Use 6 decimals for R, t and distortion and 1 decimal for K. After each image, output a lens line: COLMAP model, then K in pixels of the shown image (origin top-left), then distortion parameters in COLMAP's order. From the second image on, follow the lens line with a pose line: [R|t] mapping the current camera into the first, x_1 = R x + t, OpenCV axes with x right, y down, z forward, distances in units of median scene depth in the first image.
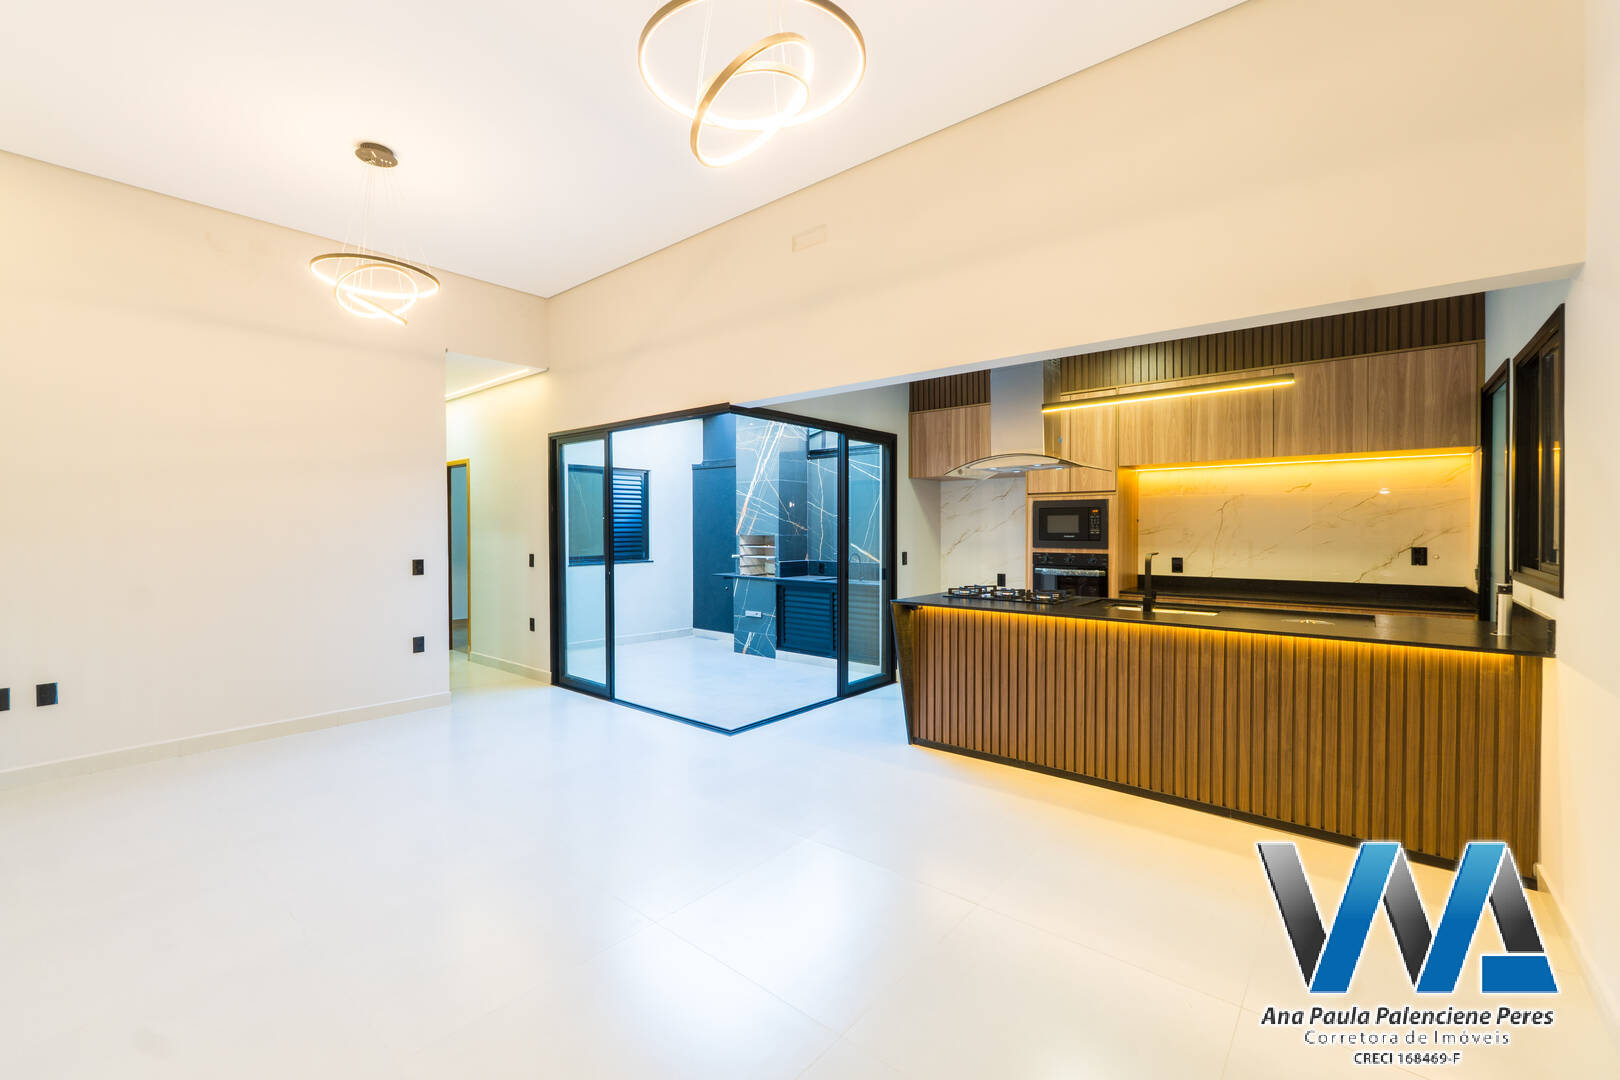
lens RADIAL K [[675.2, 0, 810.2], [0, 675.2, 536.3], [0, 0, 1]] dist [-0.009294, 0.000624]
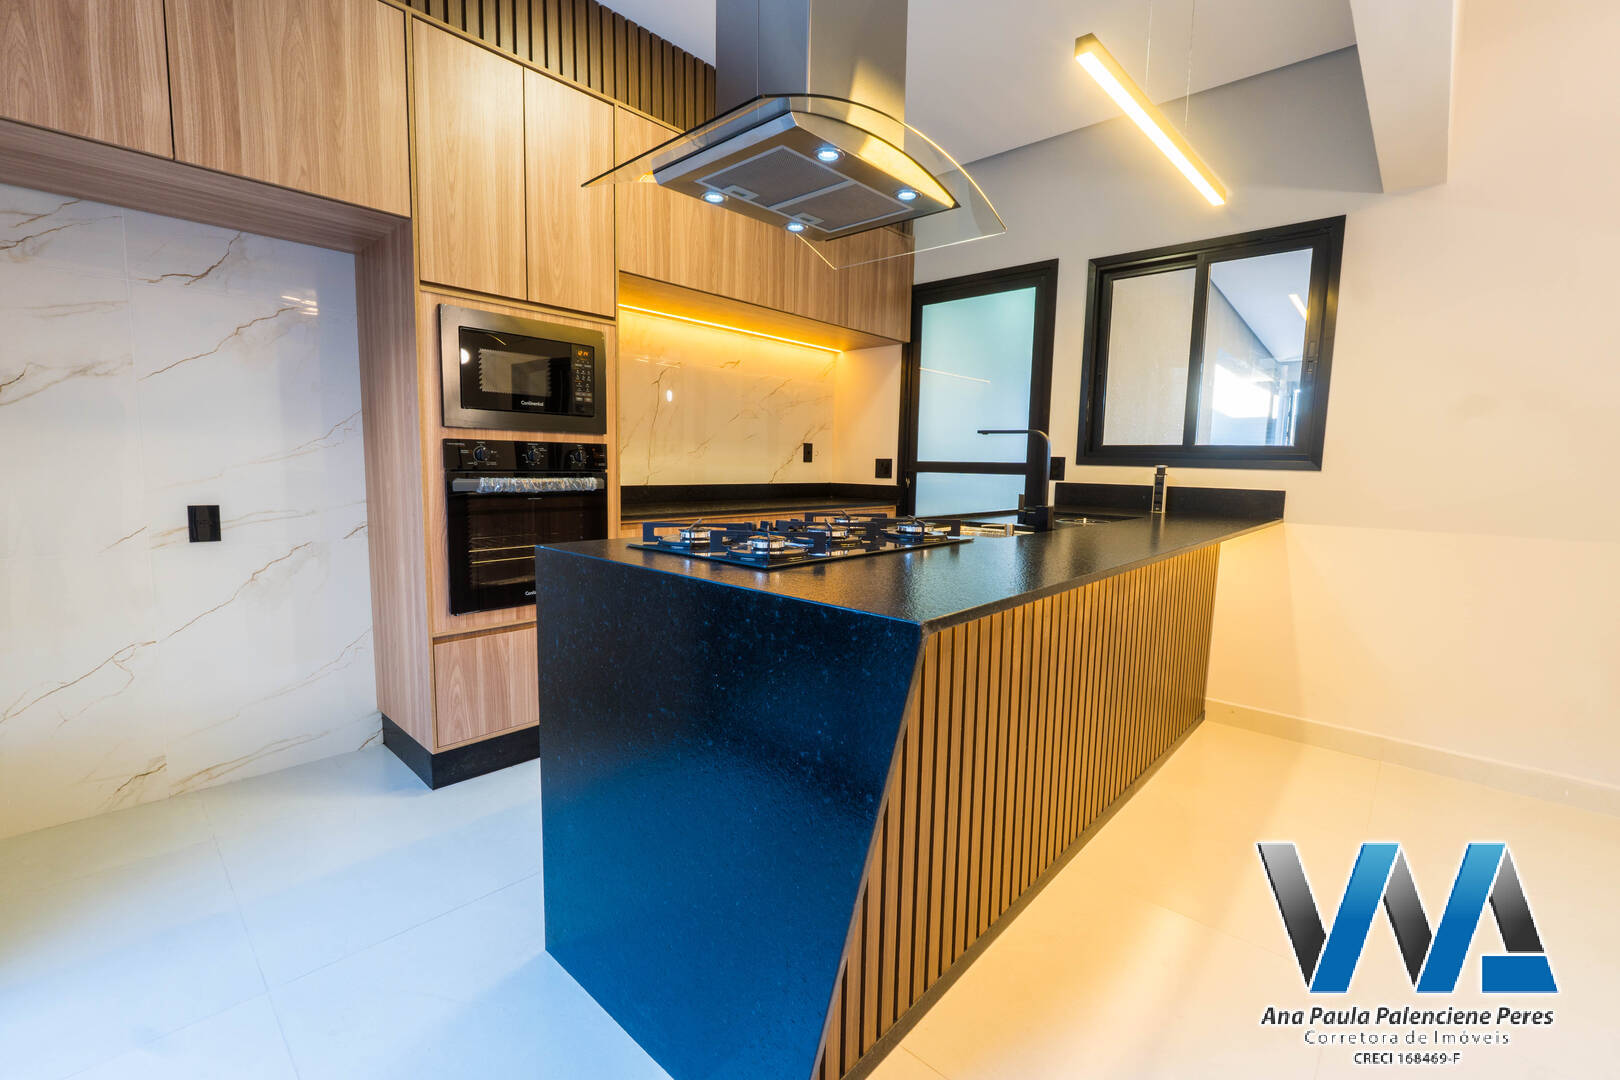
lens RADIAL K [[675.2, 0, 810.9], [0, 675.2, 532.6], [0, 0, 1]] dist [-0.009294, 0.000624]
pose [[0.051833, -0.101017, 0.993534, -0.053006], [-0.007717, 0.994801, 0.101548, 0.037862], [-0.998626, -0.012930, 0.050784, 0.795293]]
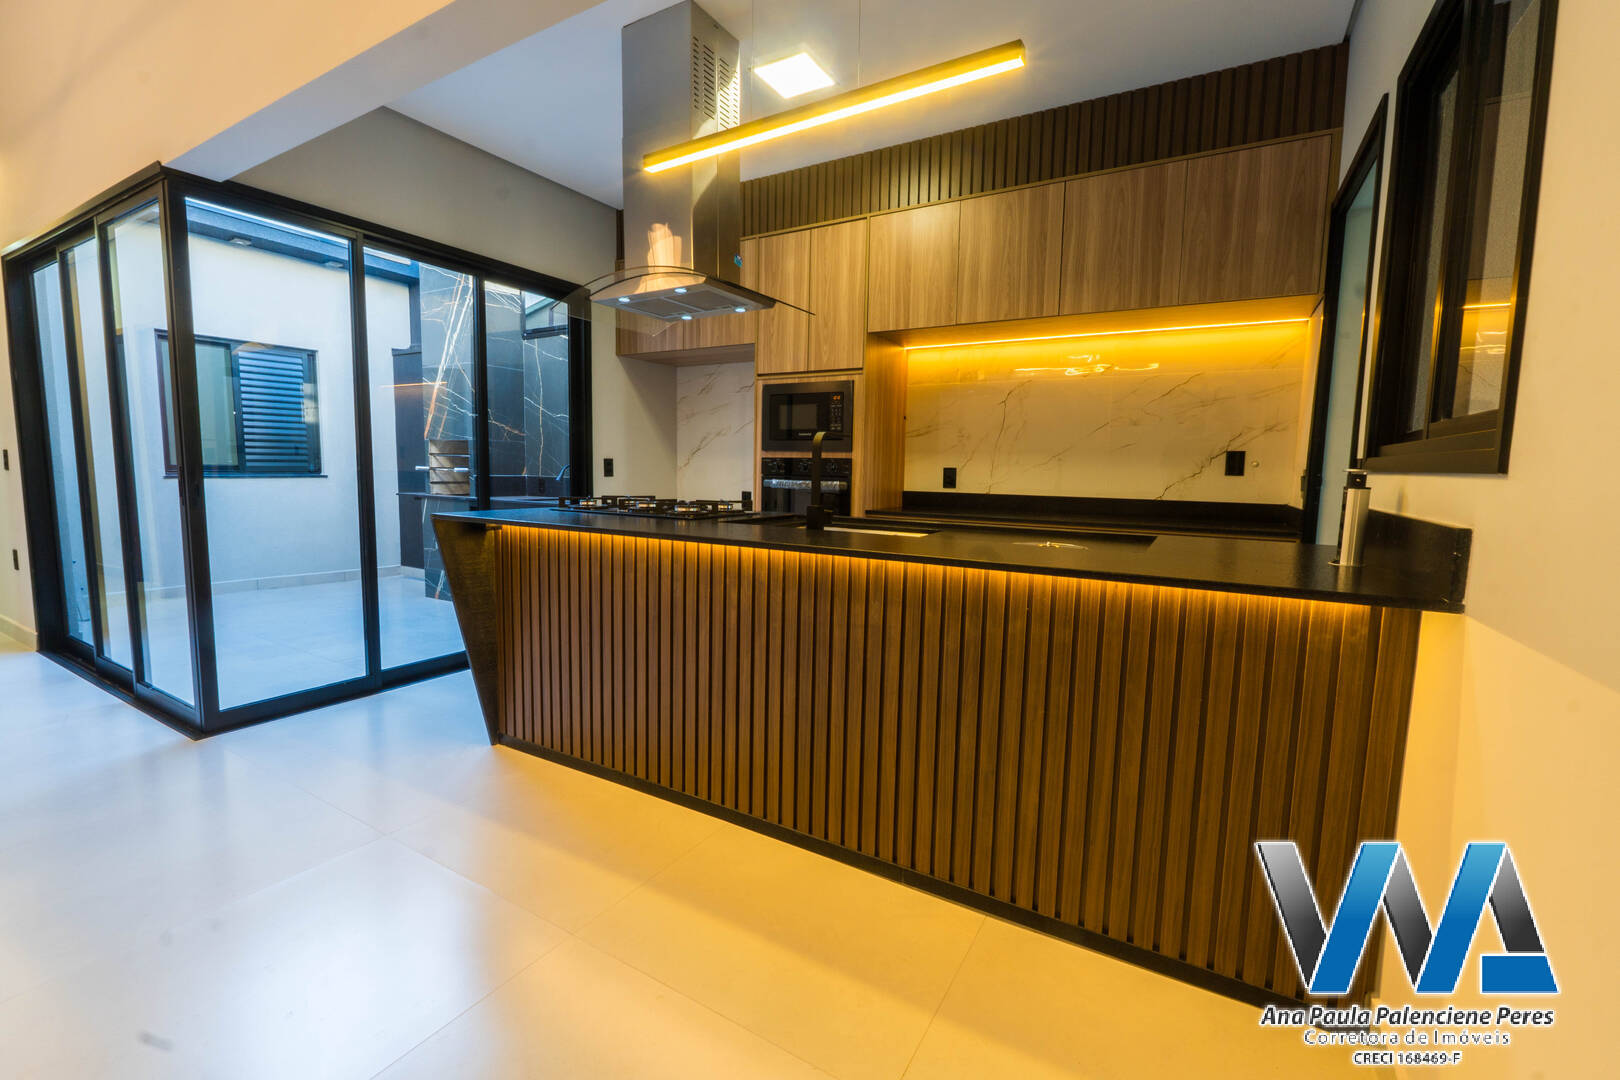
lens RADIAL K [[675.2, 0, 817.8], [0, 675.2, 539.2], [0, 0, 1]] dist [-0.009294, 0.000624]
pose [[0.985335, 0.002338, 0.170615, 0.275892], [-0.018338, 0.995566, 0.092261, 0.044476], [-0.169643, -0.094036, 0.981009, 0.287002]]
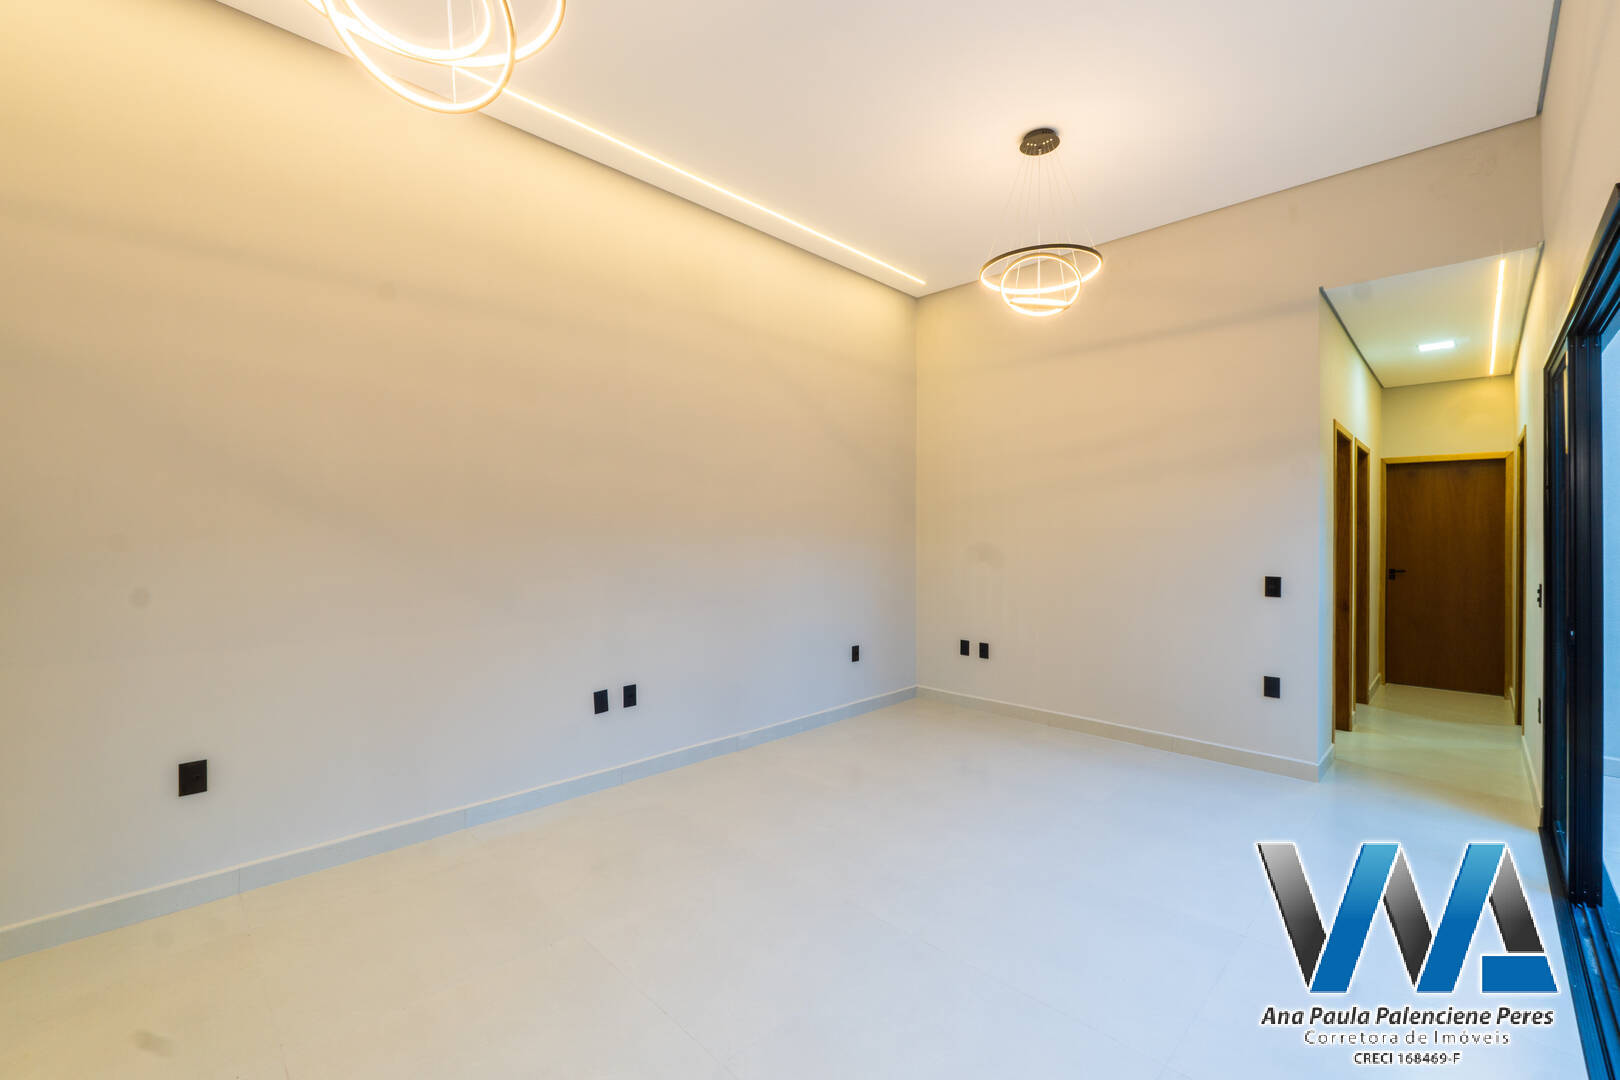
lens RADIAL K [[675.2, 0, 801.9], [0, 675.2, 534.3], [0, 0, 1]] dist [-0.009294, 0.000624]
pose [[-0.090077, -0.000678, -0.995935, 0.225723], [-0.017709, 0.999843, 0.000921, -0.004918], [0.995777, 0.017720, -0.090074, 0.510159]]
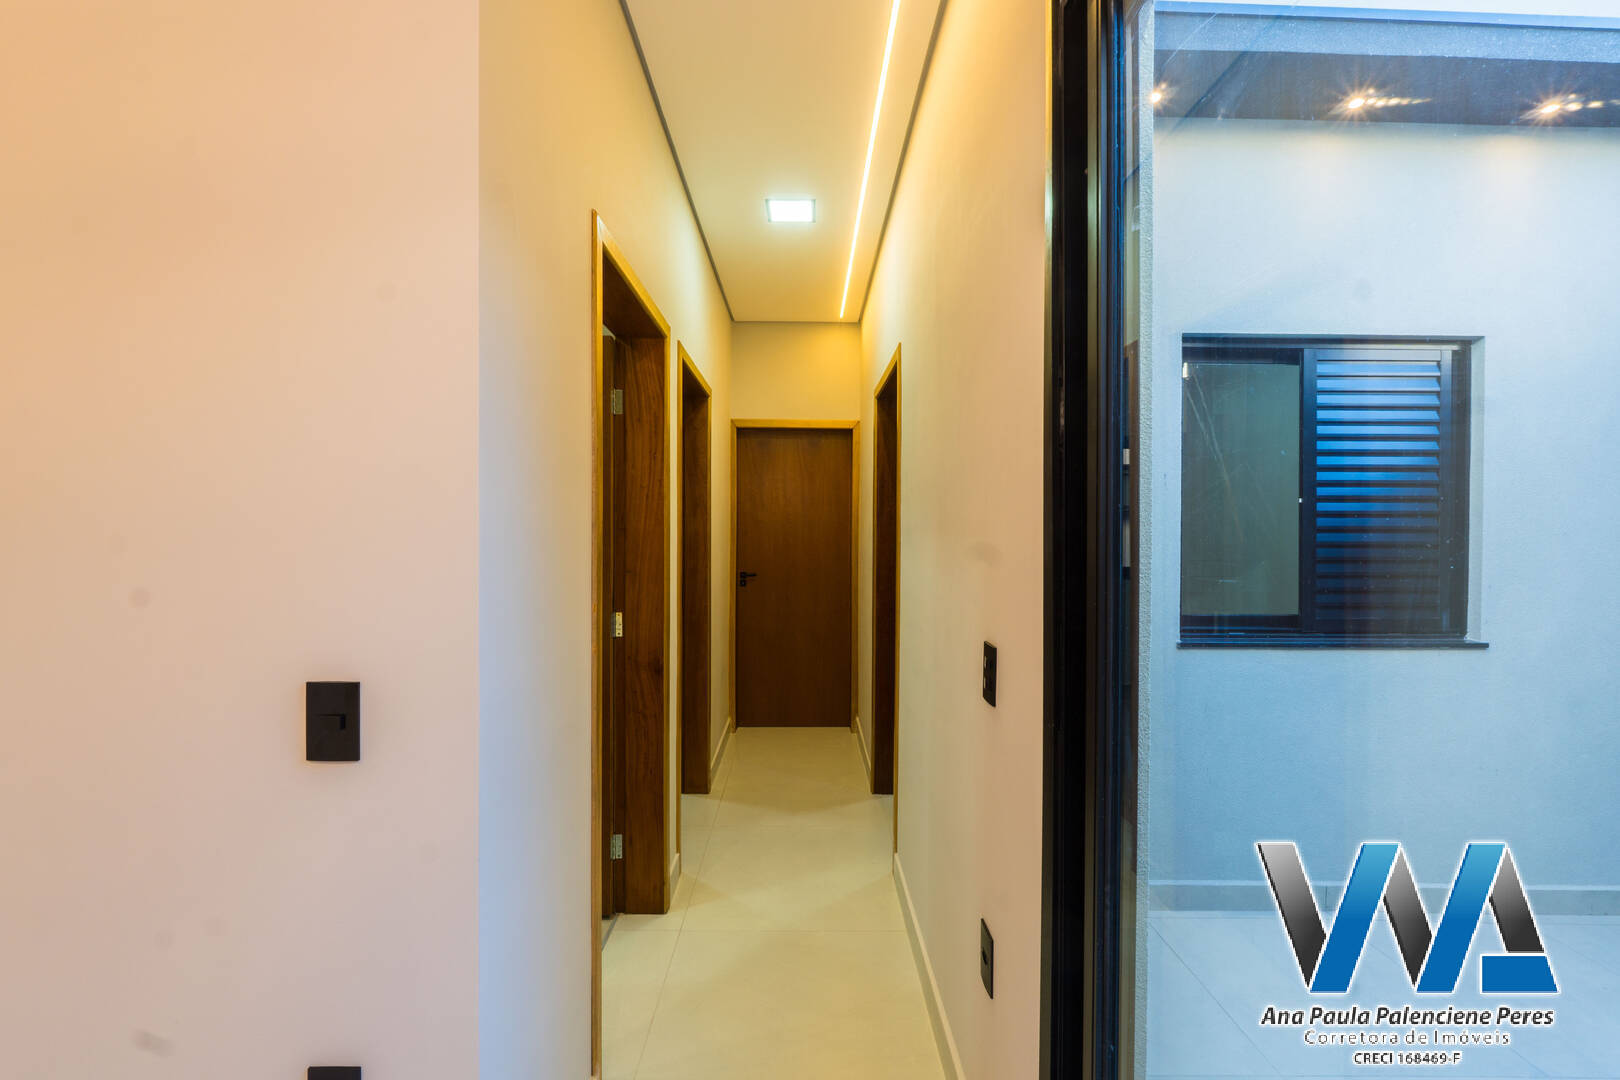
lens RADIAL K [[675.2, 0, 811.1], [0, 675.2, 542.4], [0, 0, 1]] dist [-0.009294, 0.000624]
pose [[0.650281, 0.018656, -0.759465, -0.327064], [-0.015037, 0.999819, 0.011685, -0.011083], [0.759545, 0.003822, 0.650443, 0.940914]]
